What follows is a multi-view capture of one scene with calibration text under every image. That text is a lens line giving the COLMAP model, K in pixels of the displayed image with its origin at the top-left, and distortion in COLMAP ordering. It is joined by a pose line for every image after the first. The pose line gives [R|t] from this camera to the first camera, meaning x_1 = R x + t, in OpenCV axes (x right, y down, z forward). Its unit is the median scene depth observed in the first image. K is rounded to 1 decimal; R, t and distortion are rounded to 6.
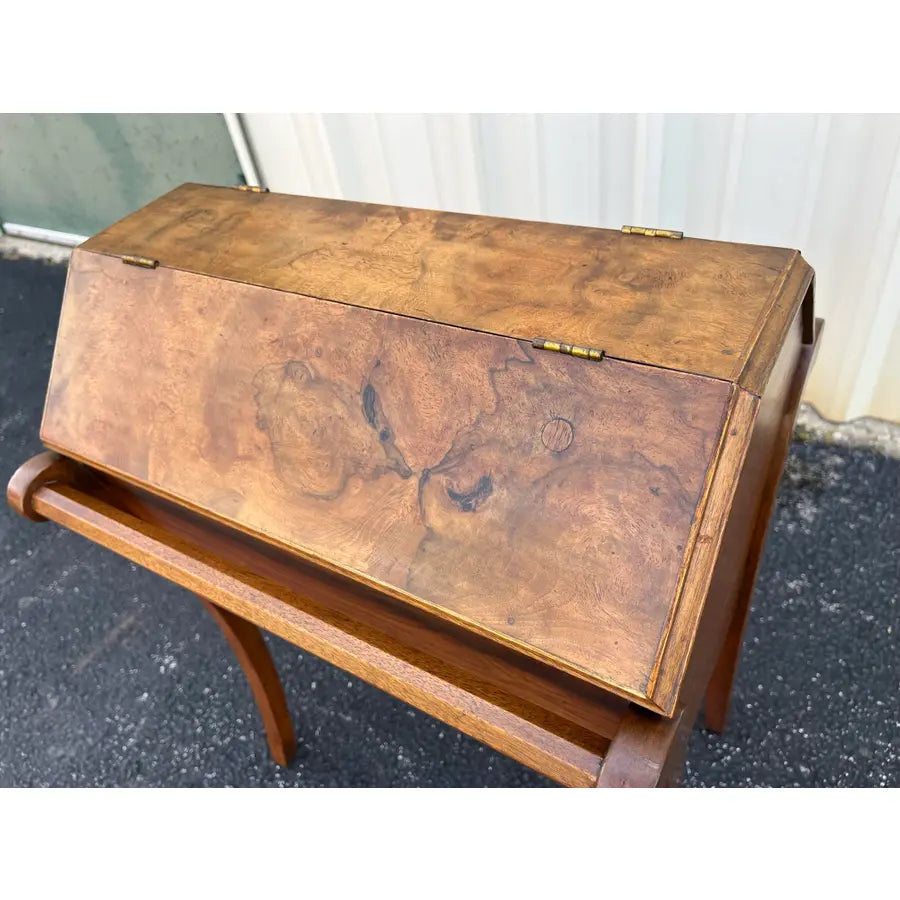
lens RADIAL K [[690.5, 0, 441.4], [0, 690.5, 447.7], [0, 0, 1]] dist [0.069440, -0.114950]
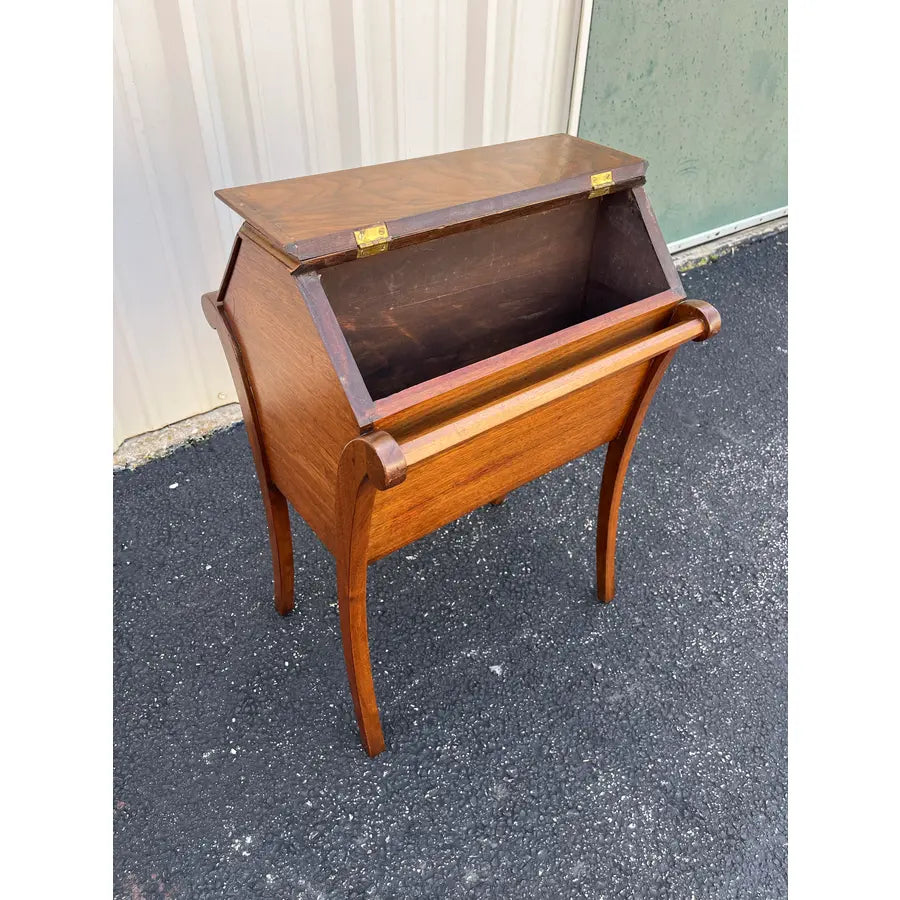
lens RADIAL K [[676.9, 0, 450.0], [0, 676.9, 450.0], [0, 0, 1]] dist [0.035063, -0.054281]
pose [[0.348672, -0.435055, 0.830154, -0.857922], [0.571741, 0.800576, 0.179418, -0.076543], [-0.742657, 0.412075, 0.527877, 0.224271]]
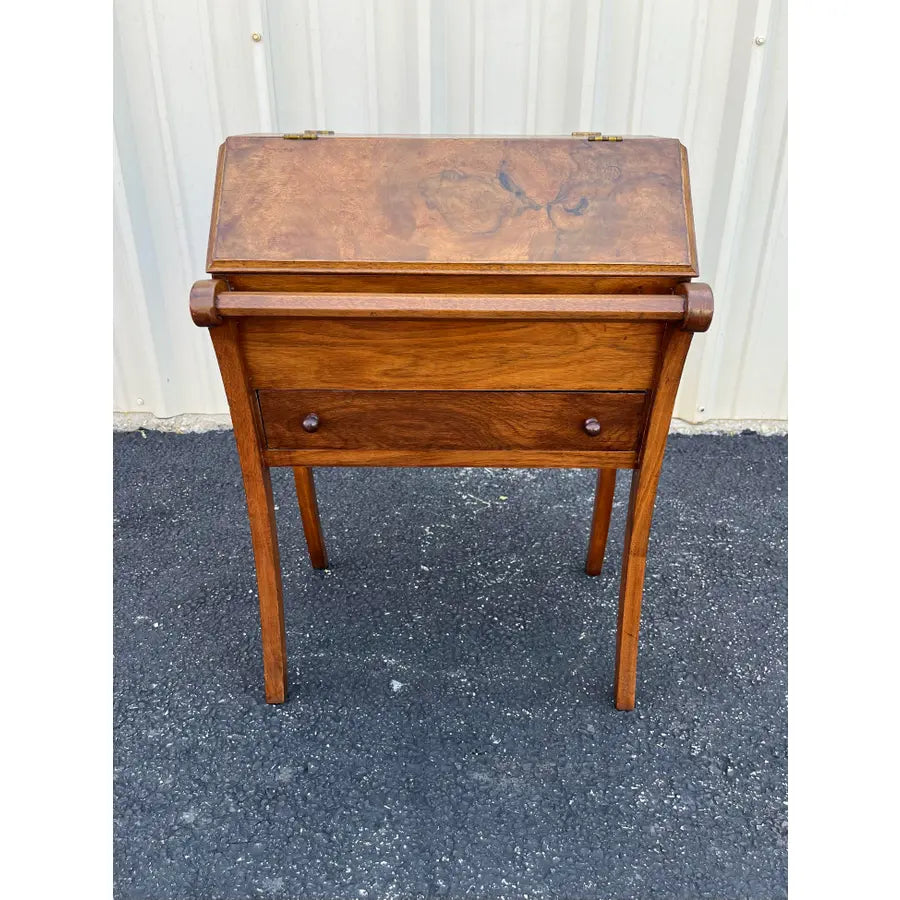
lens RADIAL K [[702.0, 0, 449.4], [0, 702.0, 440.3], [0, 0, 1]] dist [0.061640, -0.105516]
pose [[0.851496, -0.068732, 0.519838, -0.502507], [0.242052, 0.930949, -0.273395, 0.423486], [-0.465151, 0.358623, 0.809336, -0.080927]]
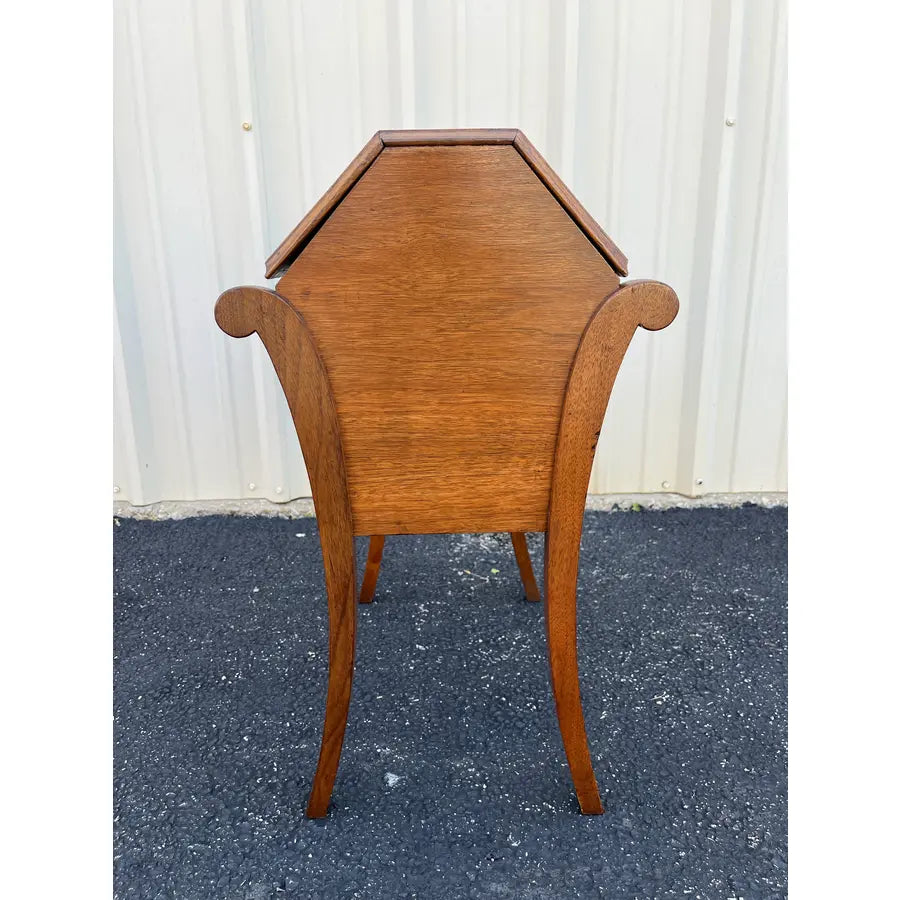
lens RADIAL K [[672.8, 0, 448.3], [0, 672.8, 451.4], [0, 0, 1]] dist [0.084097, -0.140578]
pose [[0.838179, -0.006737, 0.545354, -0.454236], [0.271736, 0.872134, -0.406868, 0.462787], [-0.472881, 0.489220, 0.732835, 0.070367]]
